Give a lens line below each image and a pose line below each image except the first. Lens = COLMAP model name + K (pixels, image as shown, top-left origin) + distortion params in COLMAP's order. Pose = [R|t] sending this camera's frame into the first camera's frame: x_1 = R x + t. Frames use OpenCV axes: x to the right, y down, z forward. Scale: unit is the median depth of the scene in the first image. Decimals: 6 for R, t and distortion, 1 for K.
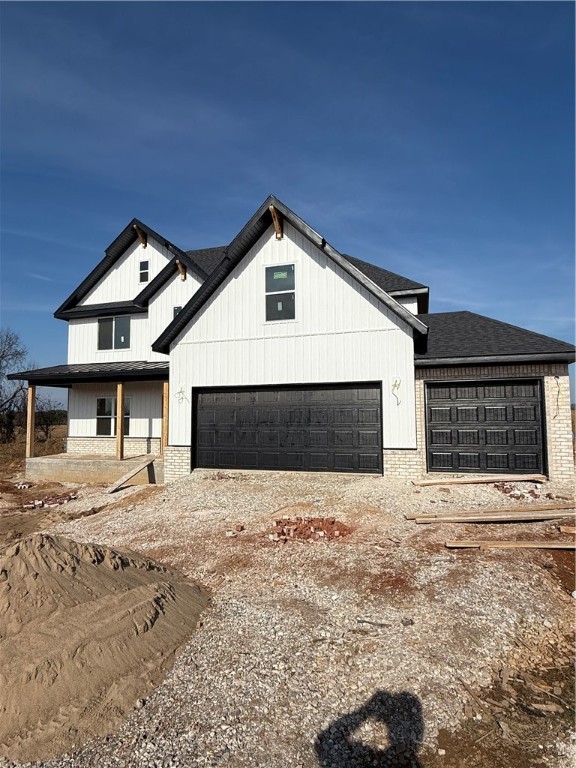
lens RADIAL K [[424.4, 0, 286.9], [0, 424.4, 382.6], [0, 0, 1]] dist [-0.000434, 0.000432]
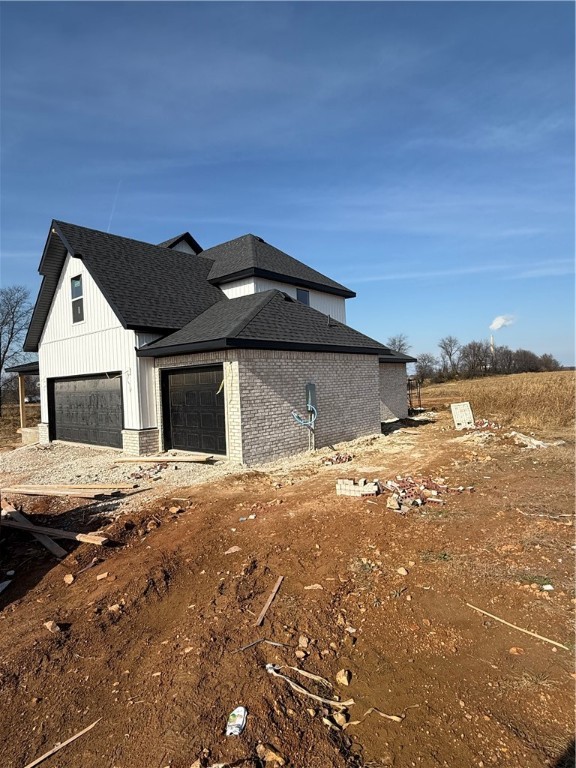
lens RADIAL K [[424.4, 0, 289.9], [0, 424.4, 383.4], [0, 0, 1]] dist [-0.000434, 0.000432]
pose [[0.923603, -0.026151, -0.382458, 0.964272], [0.060152, 0.995198, 0.077214, -0.028012], [0.378602, -0.094321, 0.920741, 0.092860]]
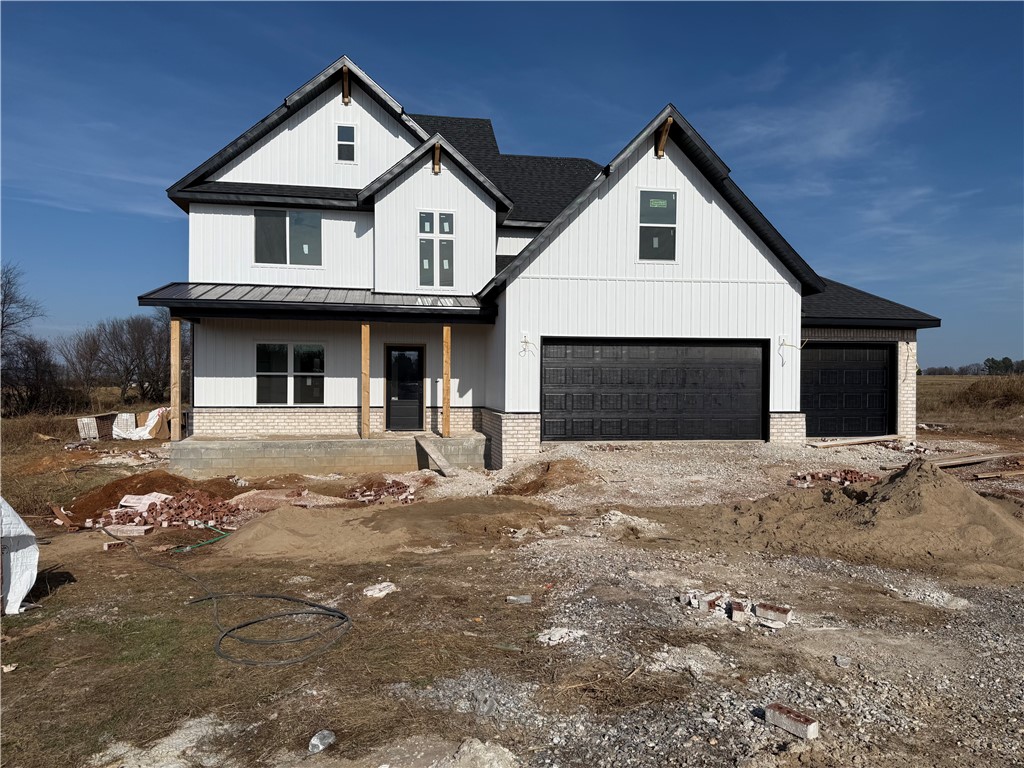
lens RADIAL K [[720.4, 0, 510.5], [0, 720.4, 386.6], [0, 0, 1]] dist [0.057637, -0.042685]
pose [[0.891002, 0.009985, 0.453891, -0.869818], [-0.047731, 0.996278, 0.071781, 0.010499], [-0.451484, -0.085622, 0.888161, -0.132134]]
